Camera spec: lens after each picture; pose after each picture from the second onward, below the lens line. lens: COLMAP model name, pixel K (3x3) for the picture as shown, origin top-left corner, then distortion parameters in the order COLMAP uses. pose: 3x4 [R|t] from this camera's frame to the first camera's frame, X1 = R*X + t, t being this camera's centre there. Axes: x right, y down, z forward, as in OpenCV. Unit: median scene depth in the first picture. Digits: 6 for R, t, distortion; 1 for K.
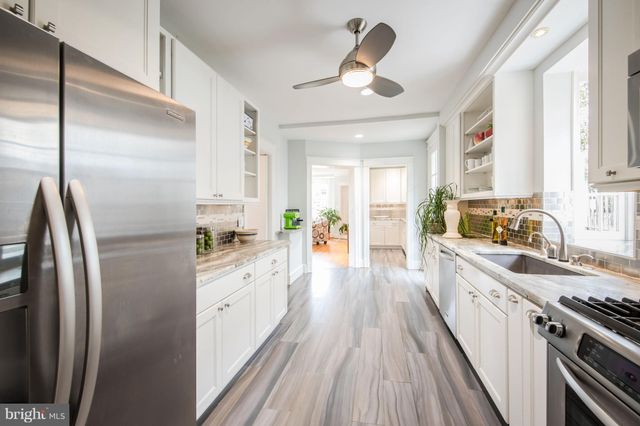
lens RADIAL K [[259.4, 0, 320.3], [0, 259.4, 205.2], [0, 0, 1]] dist [0.000977, 0.000039]
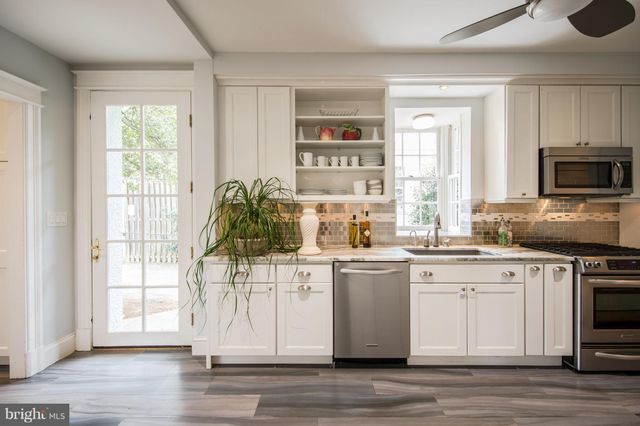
lens RADIAL K [[248.5, 0, 320.0], [0, 248.5, 213.0], [0, 0, 1]] dist [0.001353, -0.000041]
pose [[-0.219876, -0.008732, 0.975489, -0.244416], [0.000414, 0.999959, 0.009044, 0.005419], [-0.975528, 0.002393, -0.219864, 1.464145]]
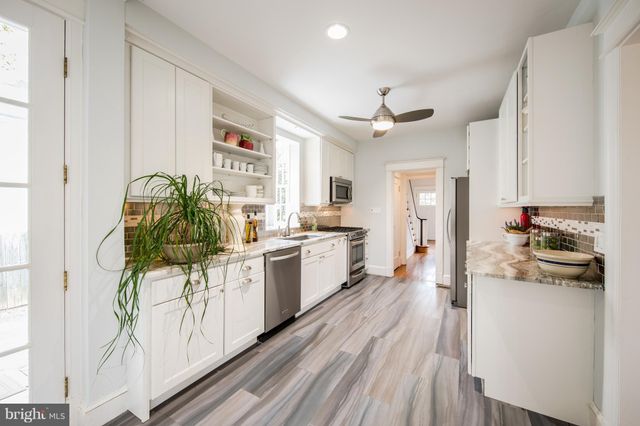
lens RADIAL K [[241.8, 0, 320.0], [0, 241.8, 213.0], [0, 0, 1]] dist [-0.000136, -0.000057]
pose [[-0.950624, 0.000109, 0.310345, 0.045902], [0.004378, 0.999905, 0.013058, 0.002116], [-0.310314, 0.013772, -0.950534, 2.097677]]
